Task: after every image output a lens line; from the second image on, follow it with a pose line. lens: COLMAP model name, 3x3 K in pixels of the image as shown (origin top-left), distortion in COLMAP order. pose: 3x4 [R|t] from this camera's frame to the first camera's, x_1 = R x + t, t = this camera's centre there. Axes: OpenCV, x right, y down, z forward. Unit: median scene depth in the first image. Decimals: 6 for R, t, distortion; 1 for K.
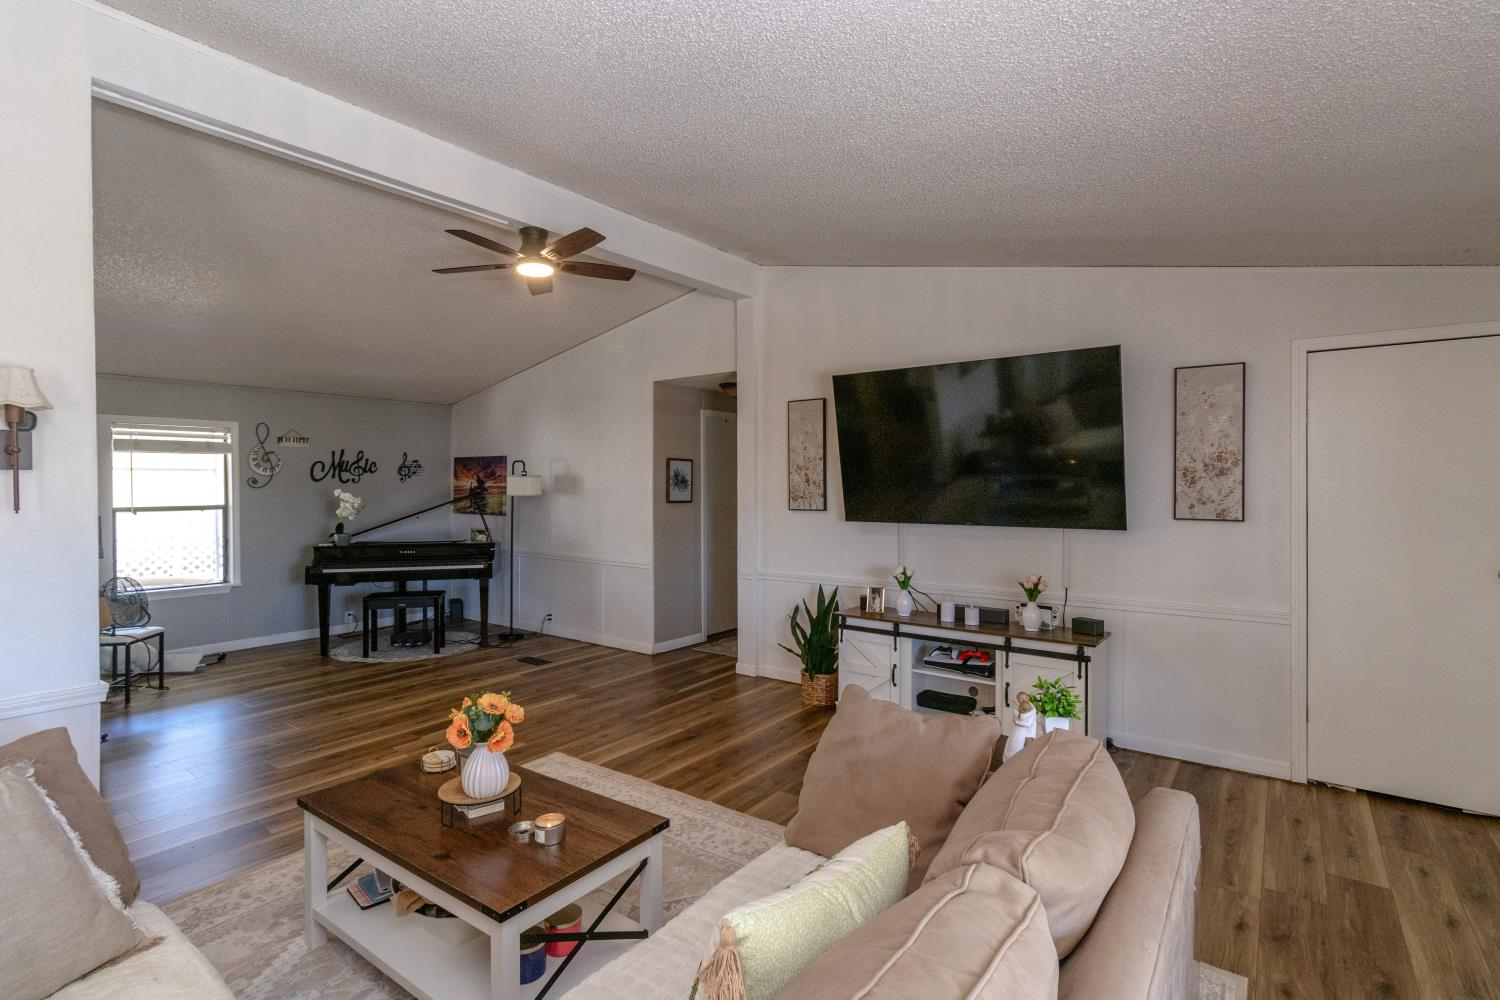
lens RADIAL K [[723.2, 0, 736.2], [0, 723.2, 487.1], [0, 0, 1]] dist [0.004453, 0.000538]
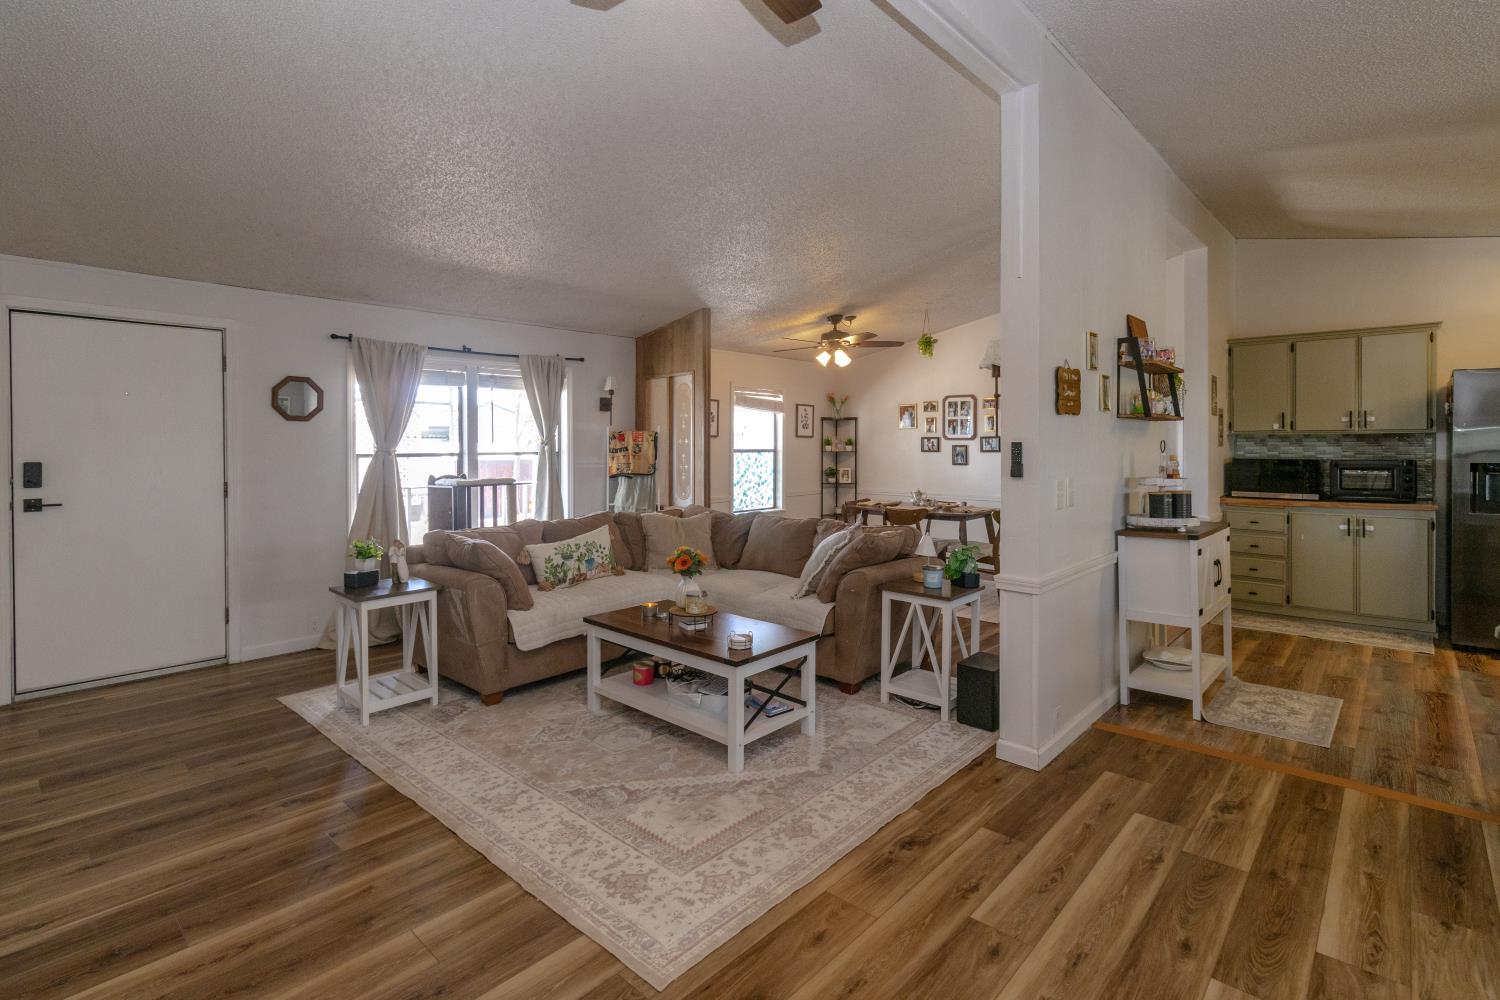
lens RADIAL K [[718.3, 0, 746.7], [0, 718.3, 452.4], [0, 0, 1]] dist [-0.000732, -0.000265]
pose [[-0.995581, 0.004091, 0.093813, -0.282673], [0.005405, 0.999891, 0.013766, 0.019229], [-0.093747, 0.014212, -0.995495, 1.186515]]
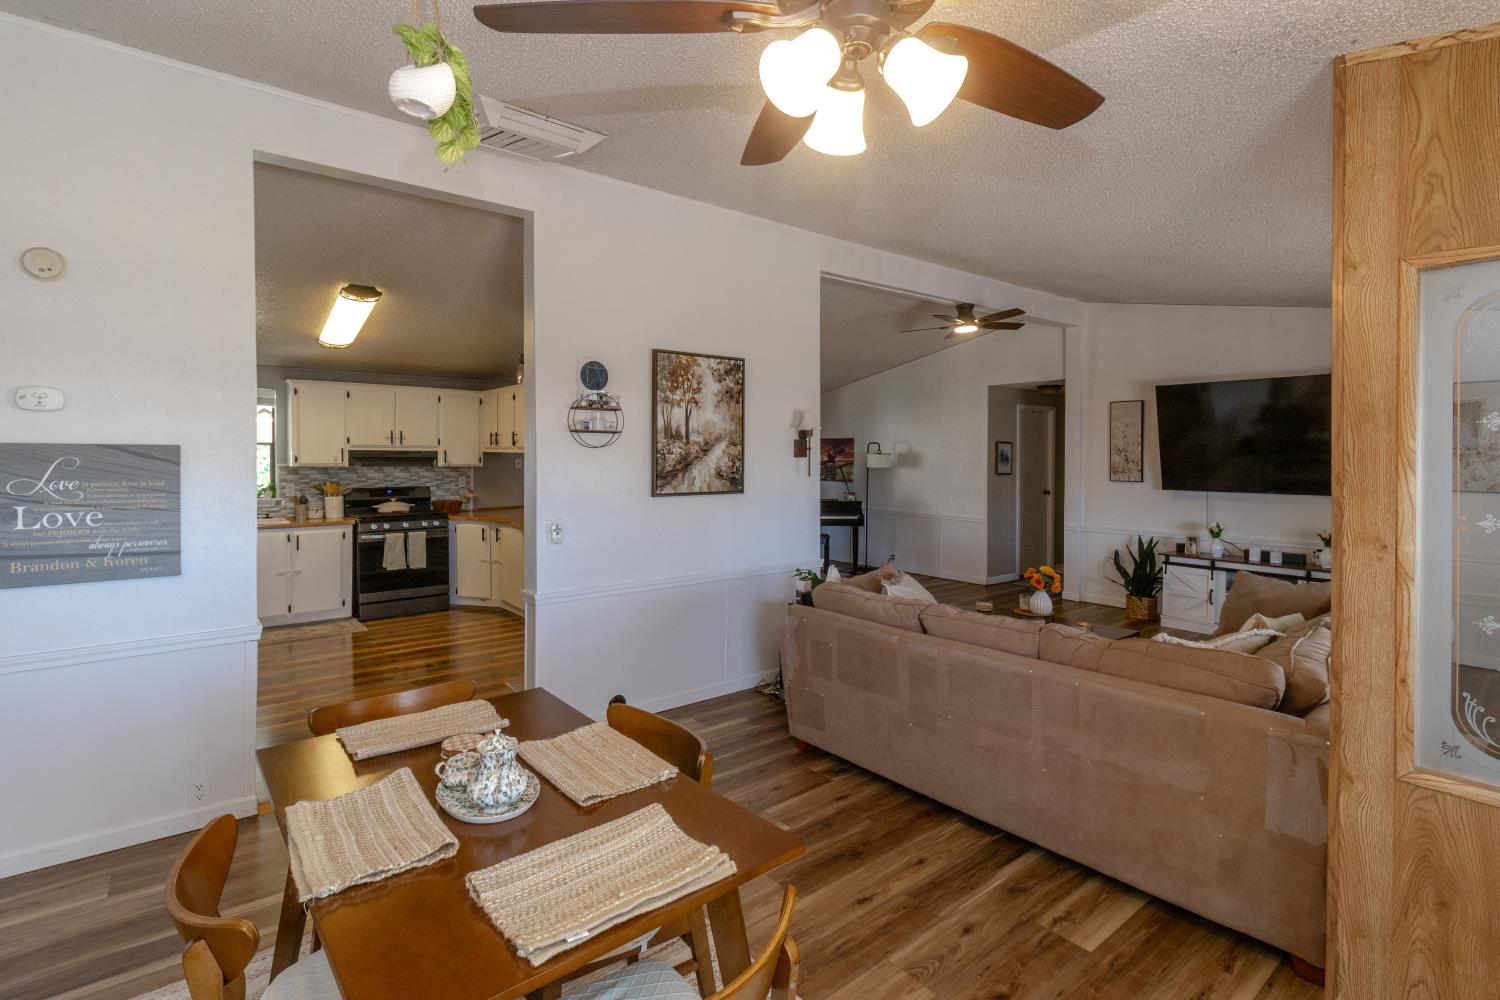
lens RADIAL K [[702.1, 0, 748.0], [0, 702.1, 460.9], [0, 0, 1]] dist [0.010005, -0.000230]
pose [[0.969419, 0.006937, -0.245315, -0.296656], [-0.005711, 0.999967, 0.005711, -0.011482], [0.245346, -0.004135, 0.969427, -0.521787]]
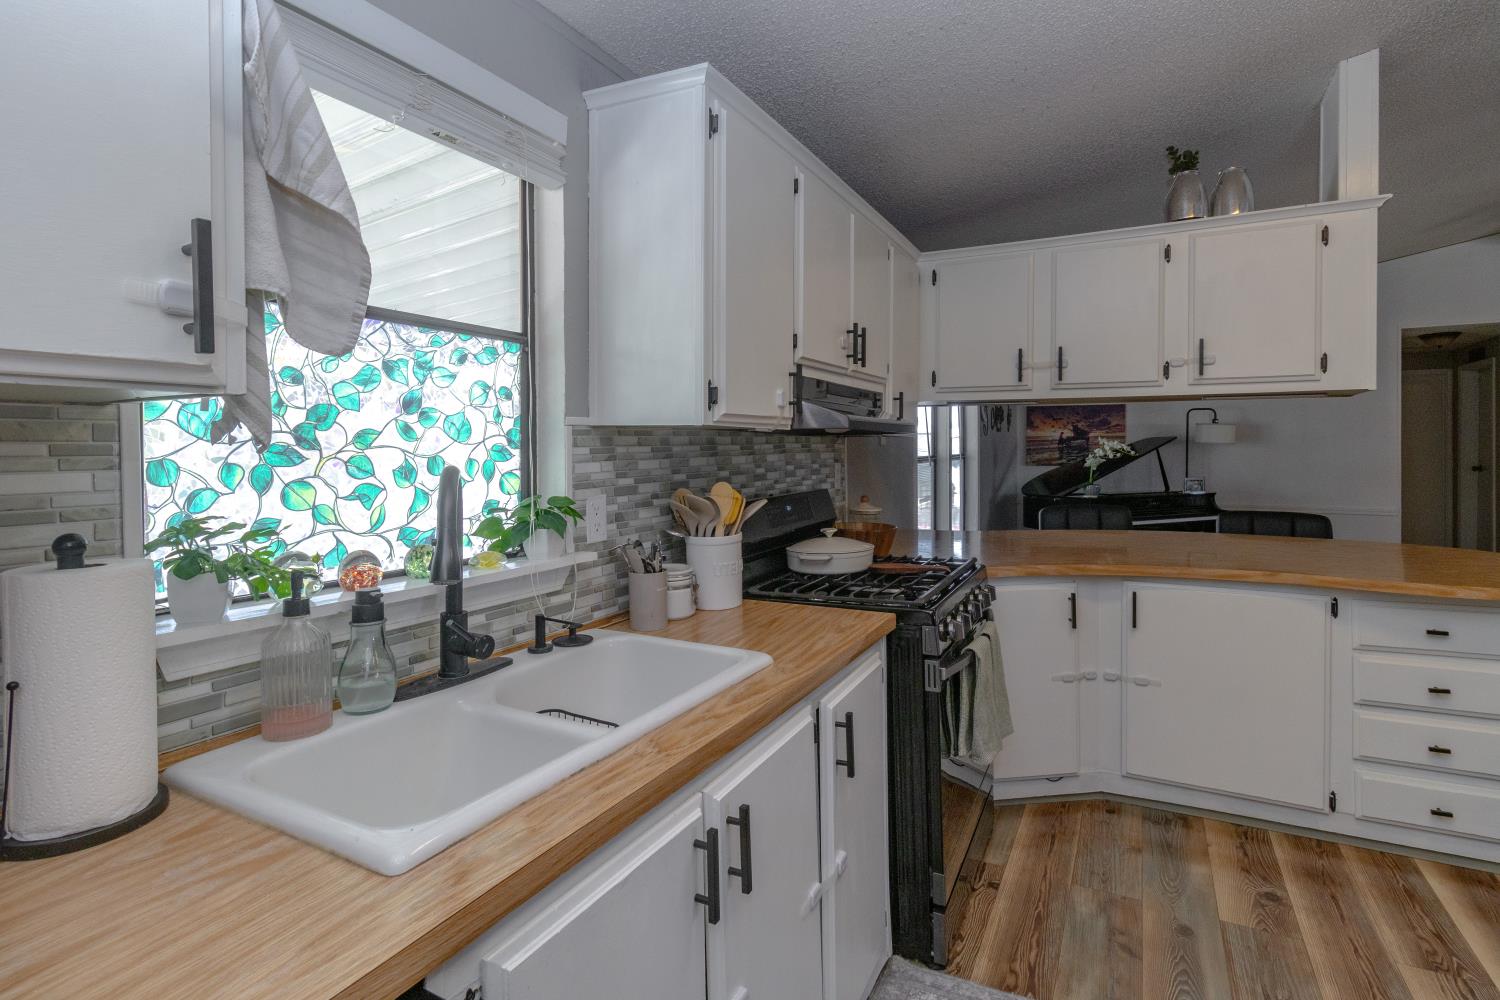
lens RADIAL K [[715.2, 0, 778.5], [0, 715.2, 456.9], [0, 0, 1]] dist [0.000630, -0.000337]
pose [[0.983661, -0.005730, 0.179939, -1.488566], [0.004167, 0.999950, 0.009065, 0.024131], [-0.179982, -0.008167, 0.983636, 0.225401]]
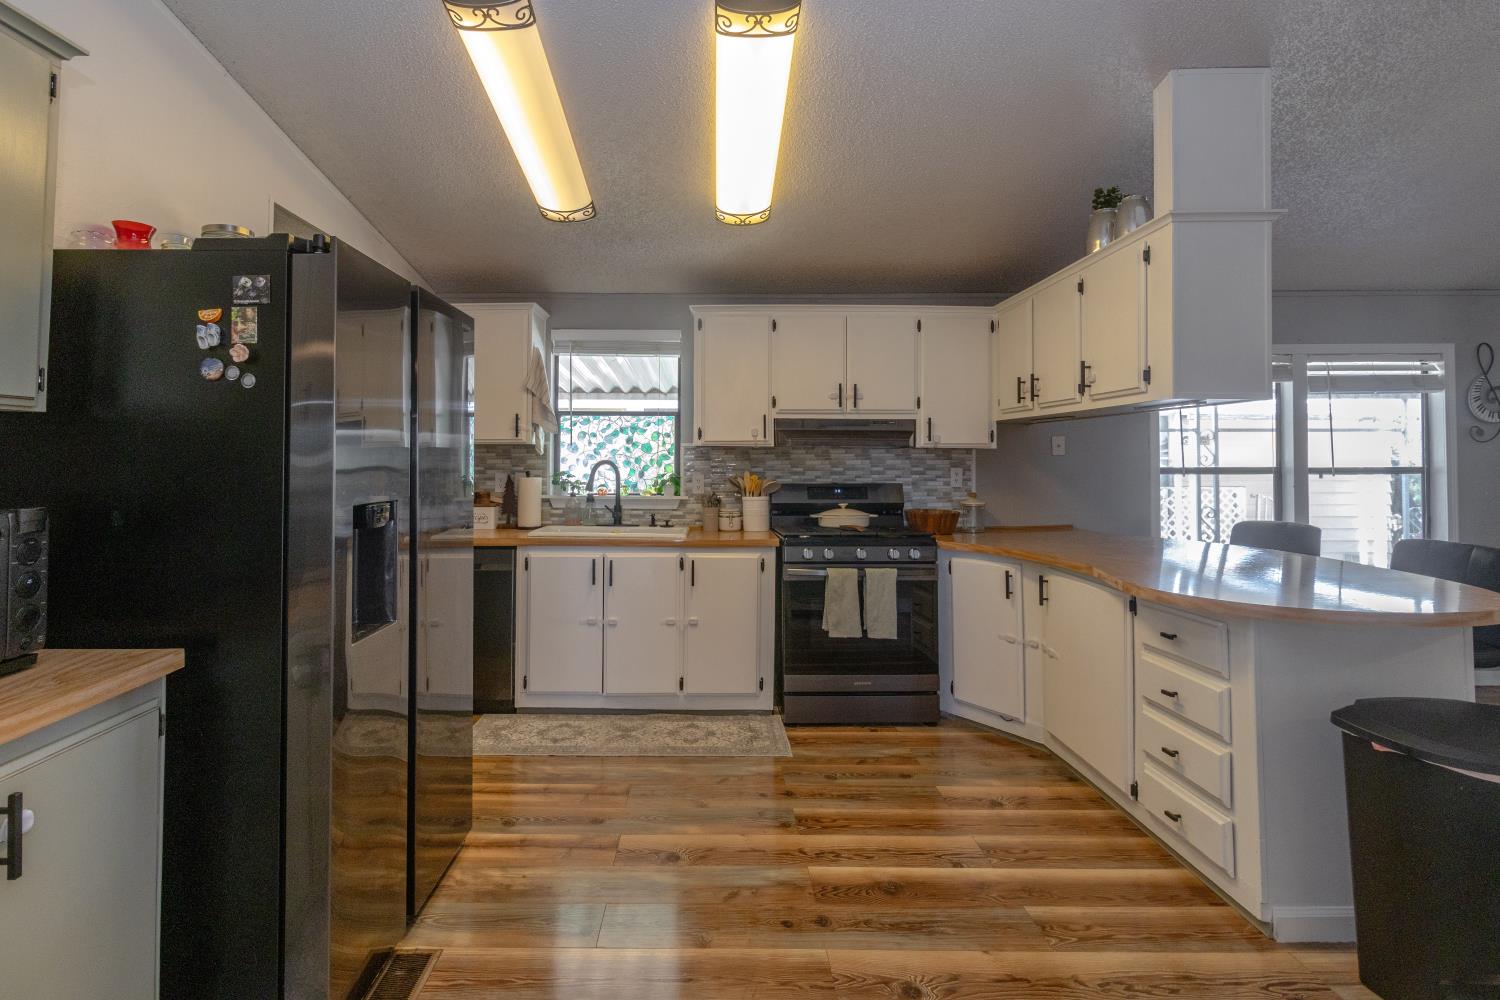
lens RADIAL K [[717.3, 0, 710.7], [0, 717.3, 452.5], [0, 0, 1]] dist [0.000215, 0.000354]
pose [[0.600941, -0.005810, -0.799273, -0.778406], [-0.005708, 0.999917, -0.011560, 0.029395], [0.799273, 0.011509, 0.600857, 0.071881]]
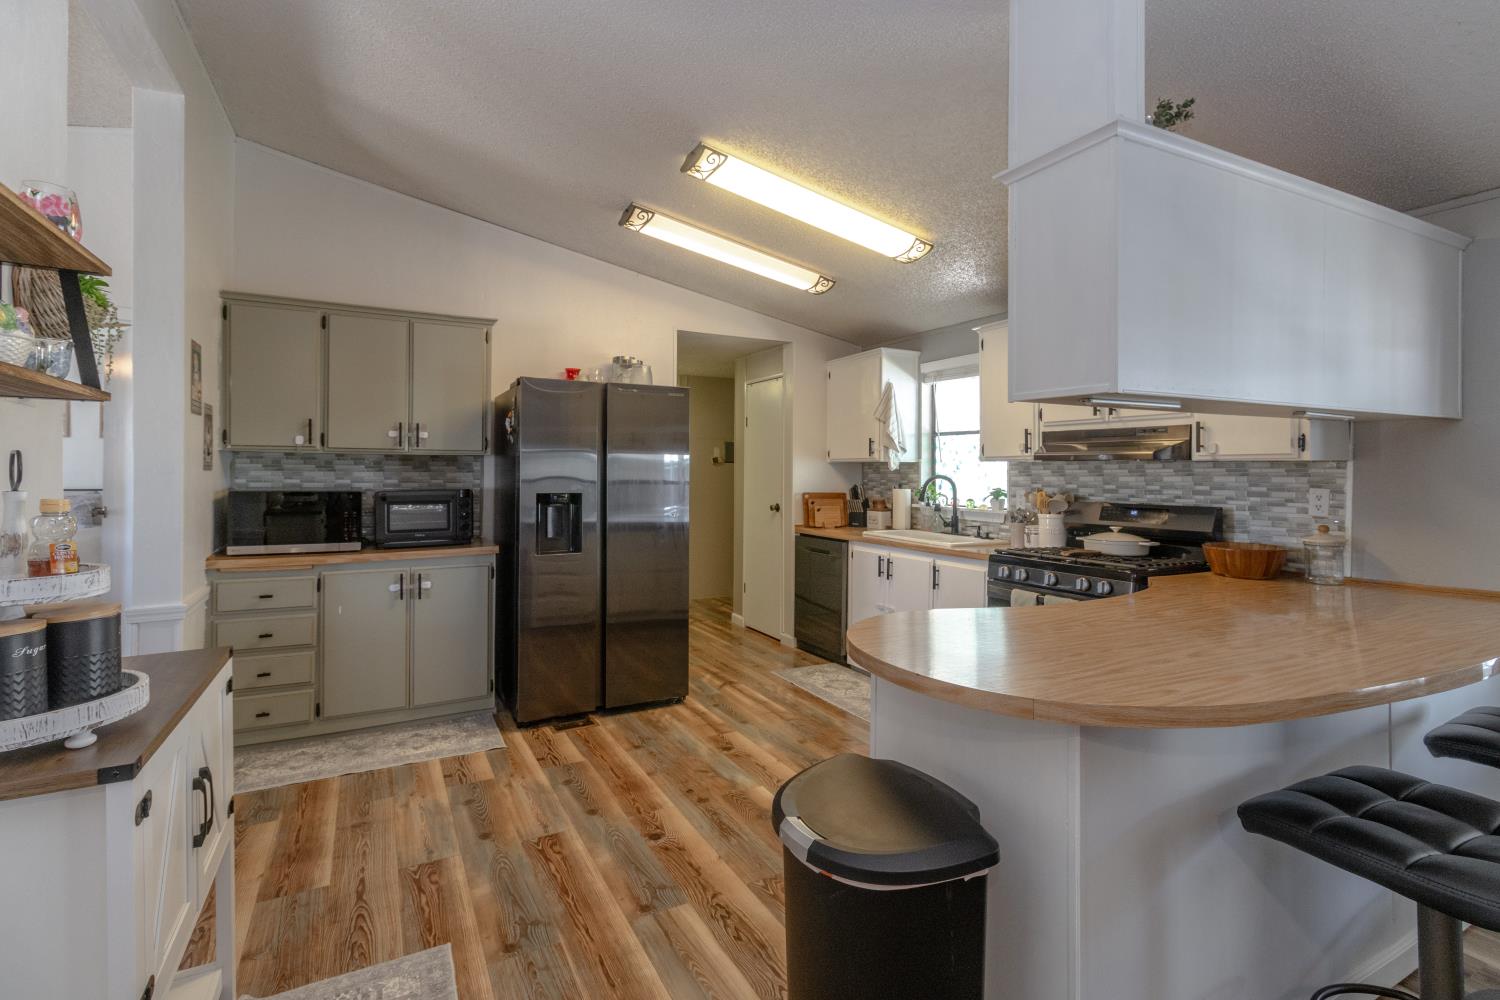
lens RADIAL K [[720.8, 0, 769.0], [0, 720.8, 470.5], [0, 0, 1]] dist [0.002853, 0.000152]
pose [[-0.404123, -0.004026, -0.914696, -0.545482], [-0.009254, 0.999957, -0.000312, 0.025412], [0.914658, 0.008339, -0.404142, 0.684801]]
